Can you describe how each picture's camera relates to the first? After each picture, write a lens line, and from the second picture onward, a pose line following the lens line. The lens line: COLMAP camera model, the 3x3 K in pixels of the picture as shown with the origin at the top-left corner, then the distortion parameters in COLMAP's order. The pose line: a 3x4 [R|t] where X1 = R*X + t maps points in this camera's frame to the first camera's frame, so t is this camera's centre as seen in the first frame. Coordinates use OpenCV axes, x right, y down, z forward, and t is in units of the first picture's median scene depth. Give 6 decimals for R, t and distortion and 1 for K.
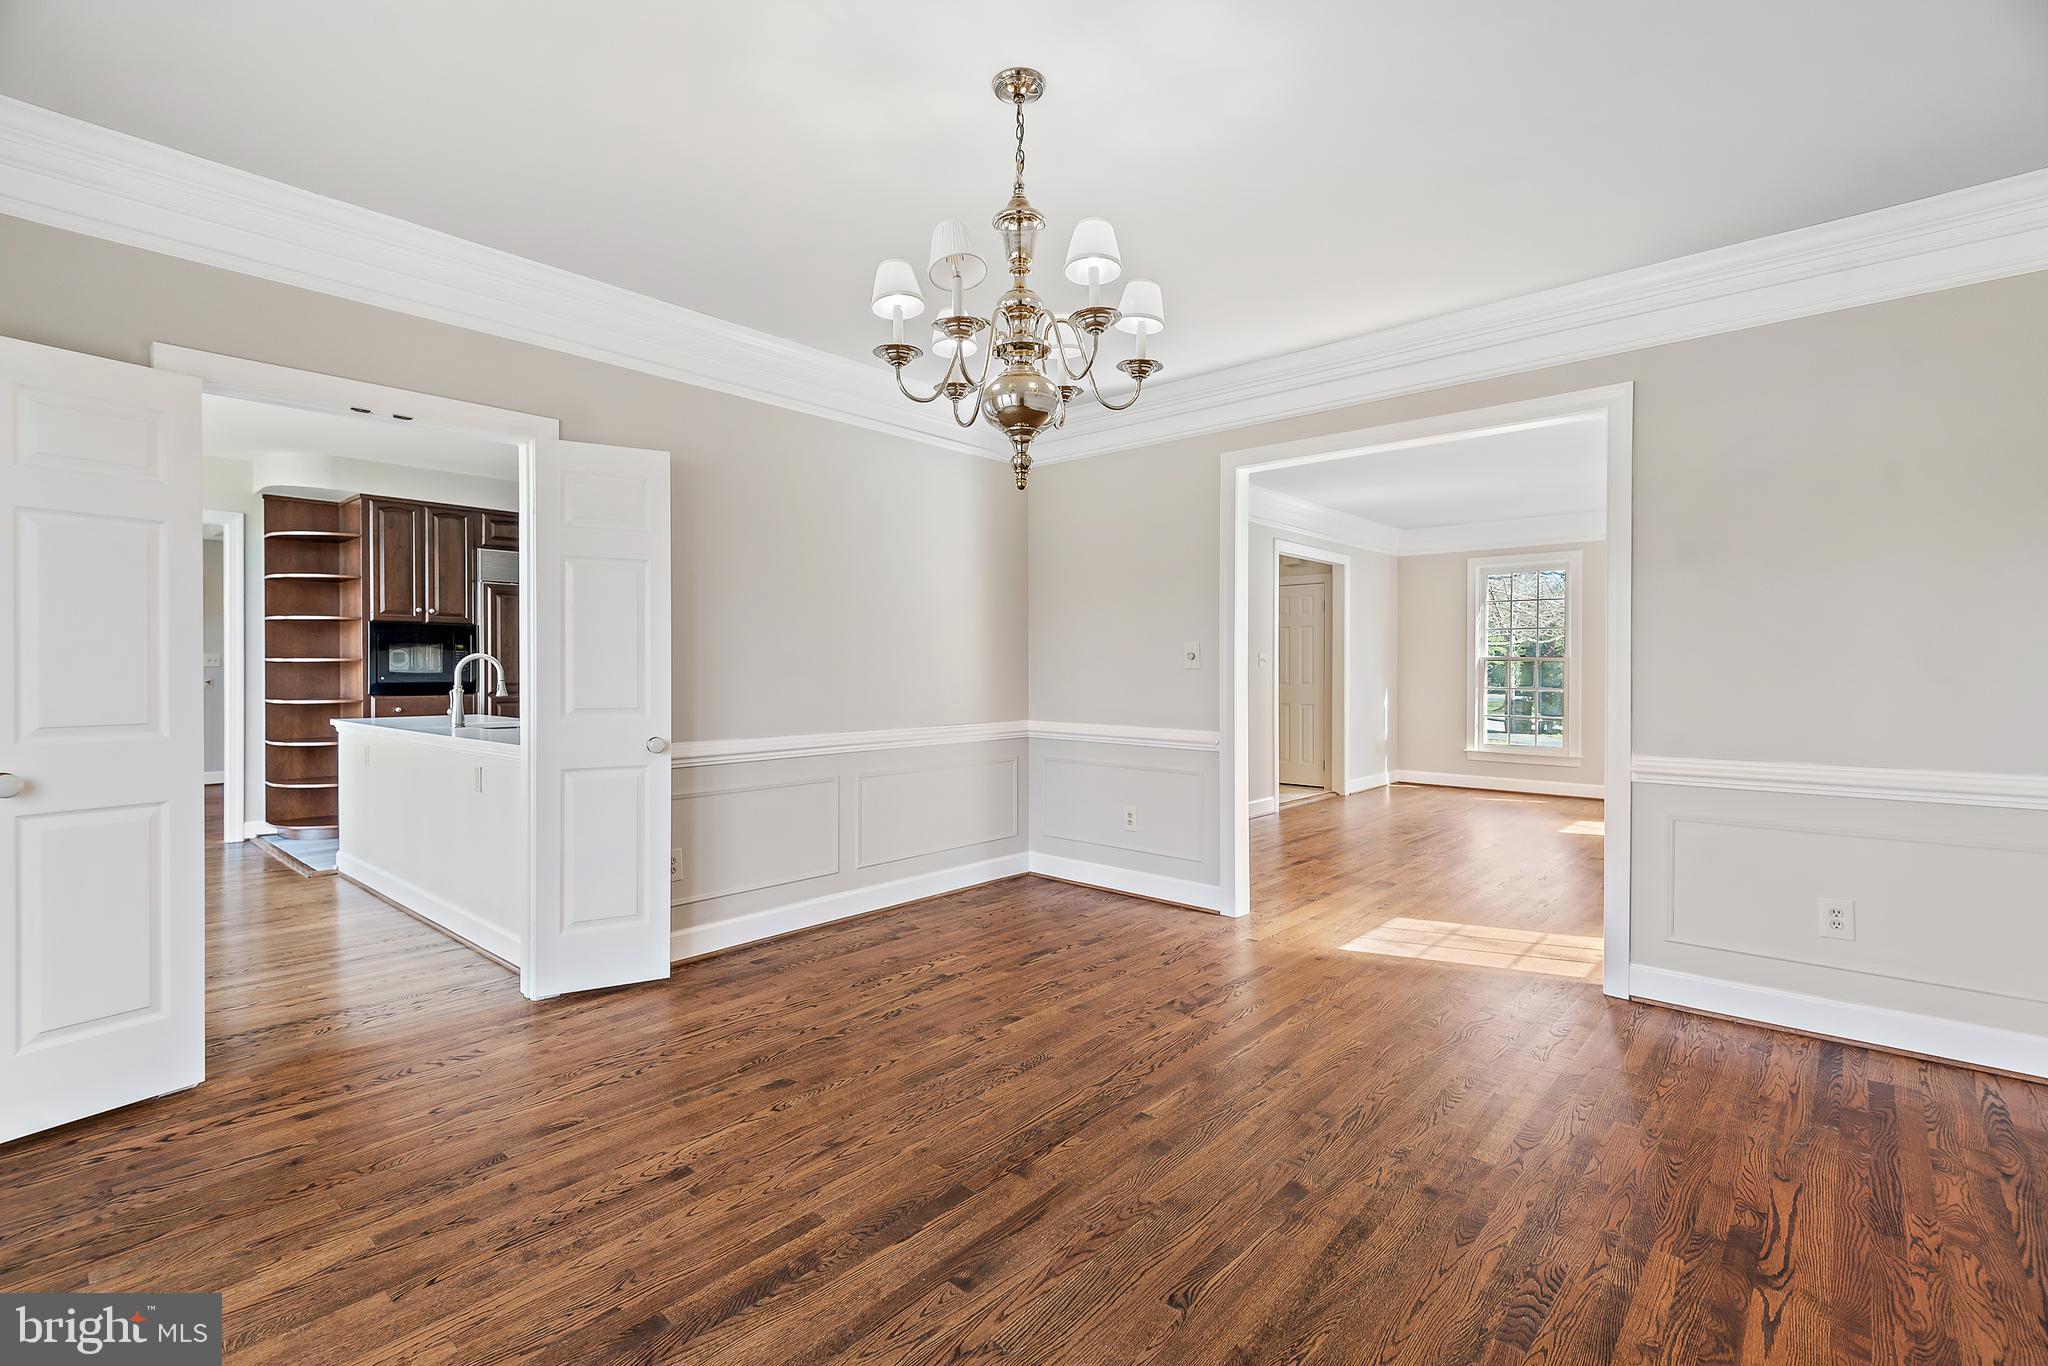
lens RADIAL K [[935.5, 0, 1026.3], [0, 935.5, 670.7], [0, 0, 1]] dist [0.027103, -0.010606]
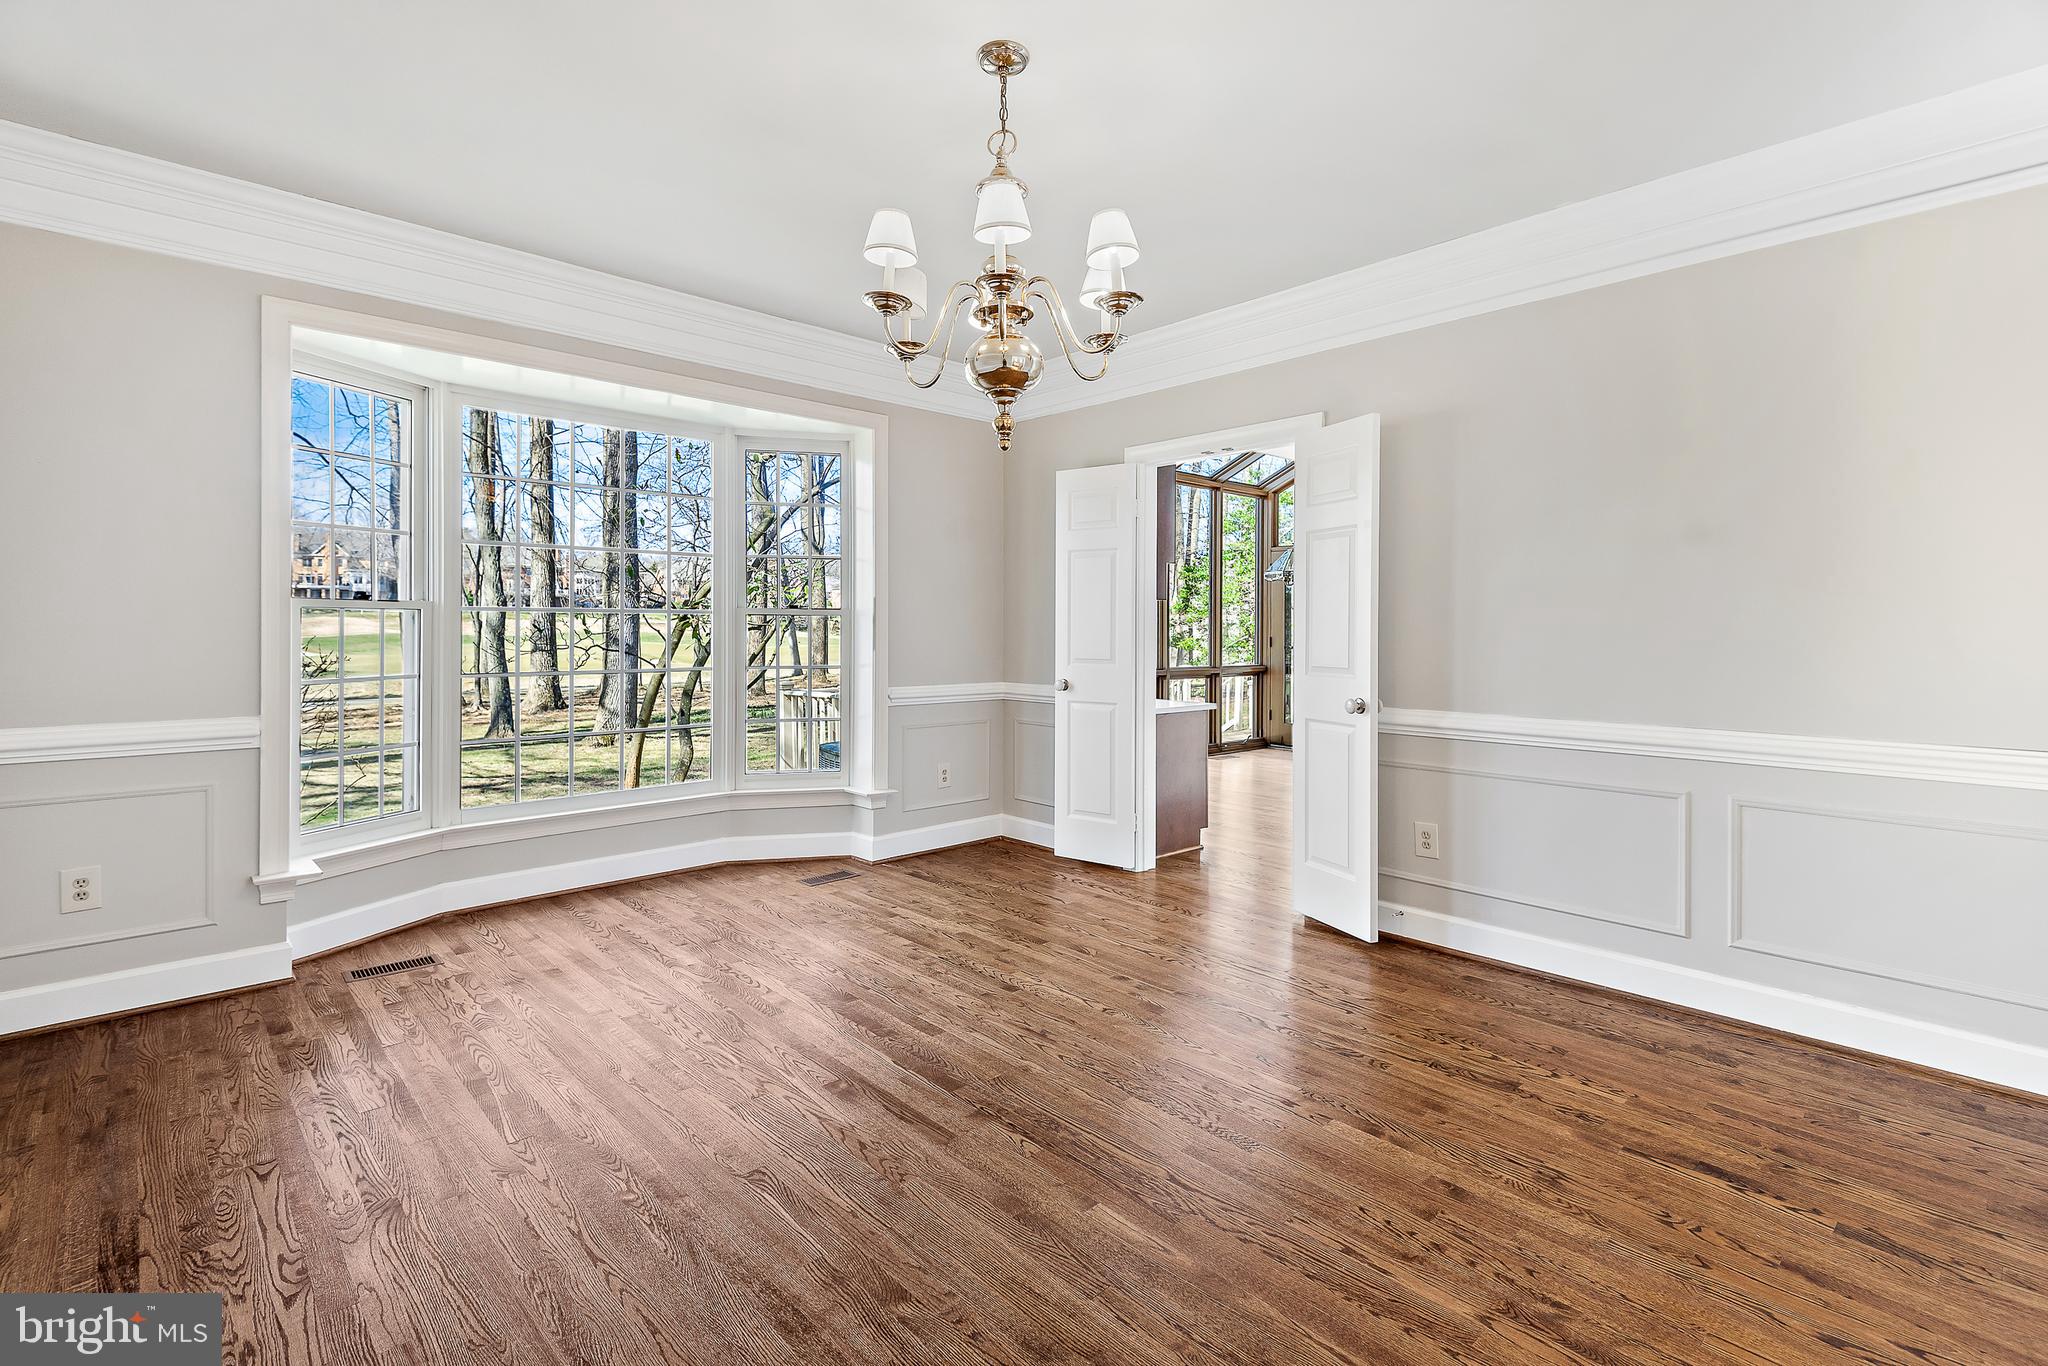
lens RADIAL K [[935.5, 0, 1018.0], [0, 935.5, 627.0], [0, 0, 1]] dist [0.027103, -0.010606]
pose [[-0.095303, -0.003267, -0.995443, 0.892224], [-0.011778, 0.999928, -0.002154, -0.002724], [0.995379, 0.011519, -0.095334, 0.989432]]
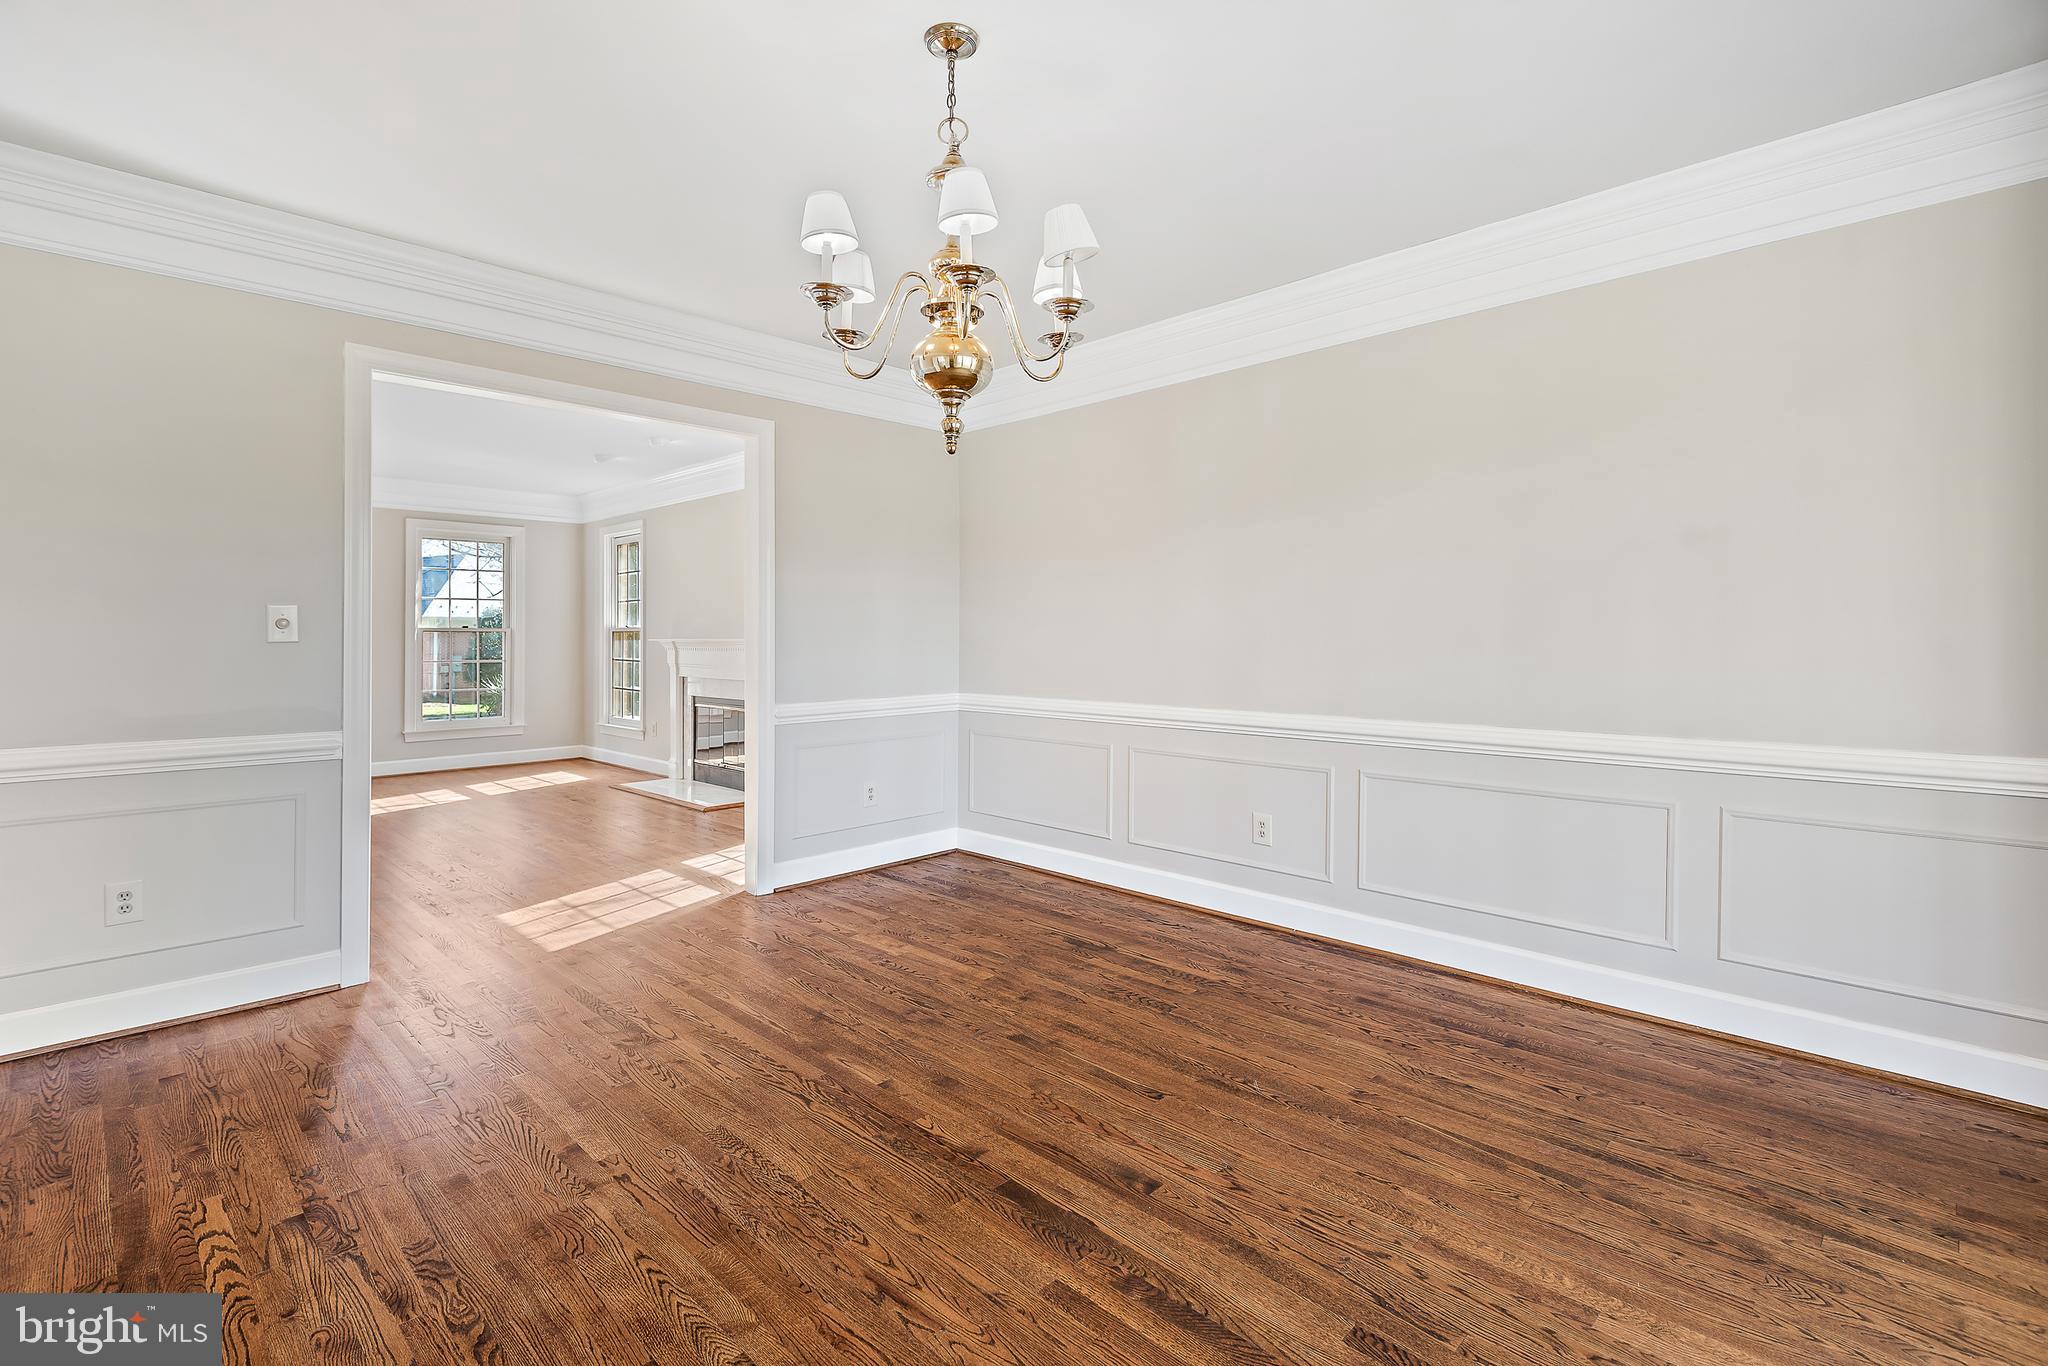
lens RADIAL K [[935.5, 0, 1019.2], [0, 935.5, 648.7], [0, 0, 1]] dist [0.027103, -0.010606]
pose [[0.052940, -0.012855, 0.998515, -0.852607], [0.008255, 0.999889, 0.012435, -0.005931], [-0.998564, 0.007585, 0.053041, 0.782127]]
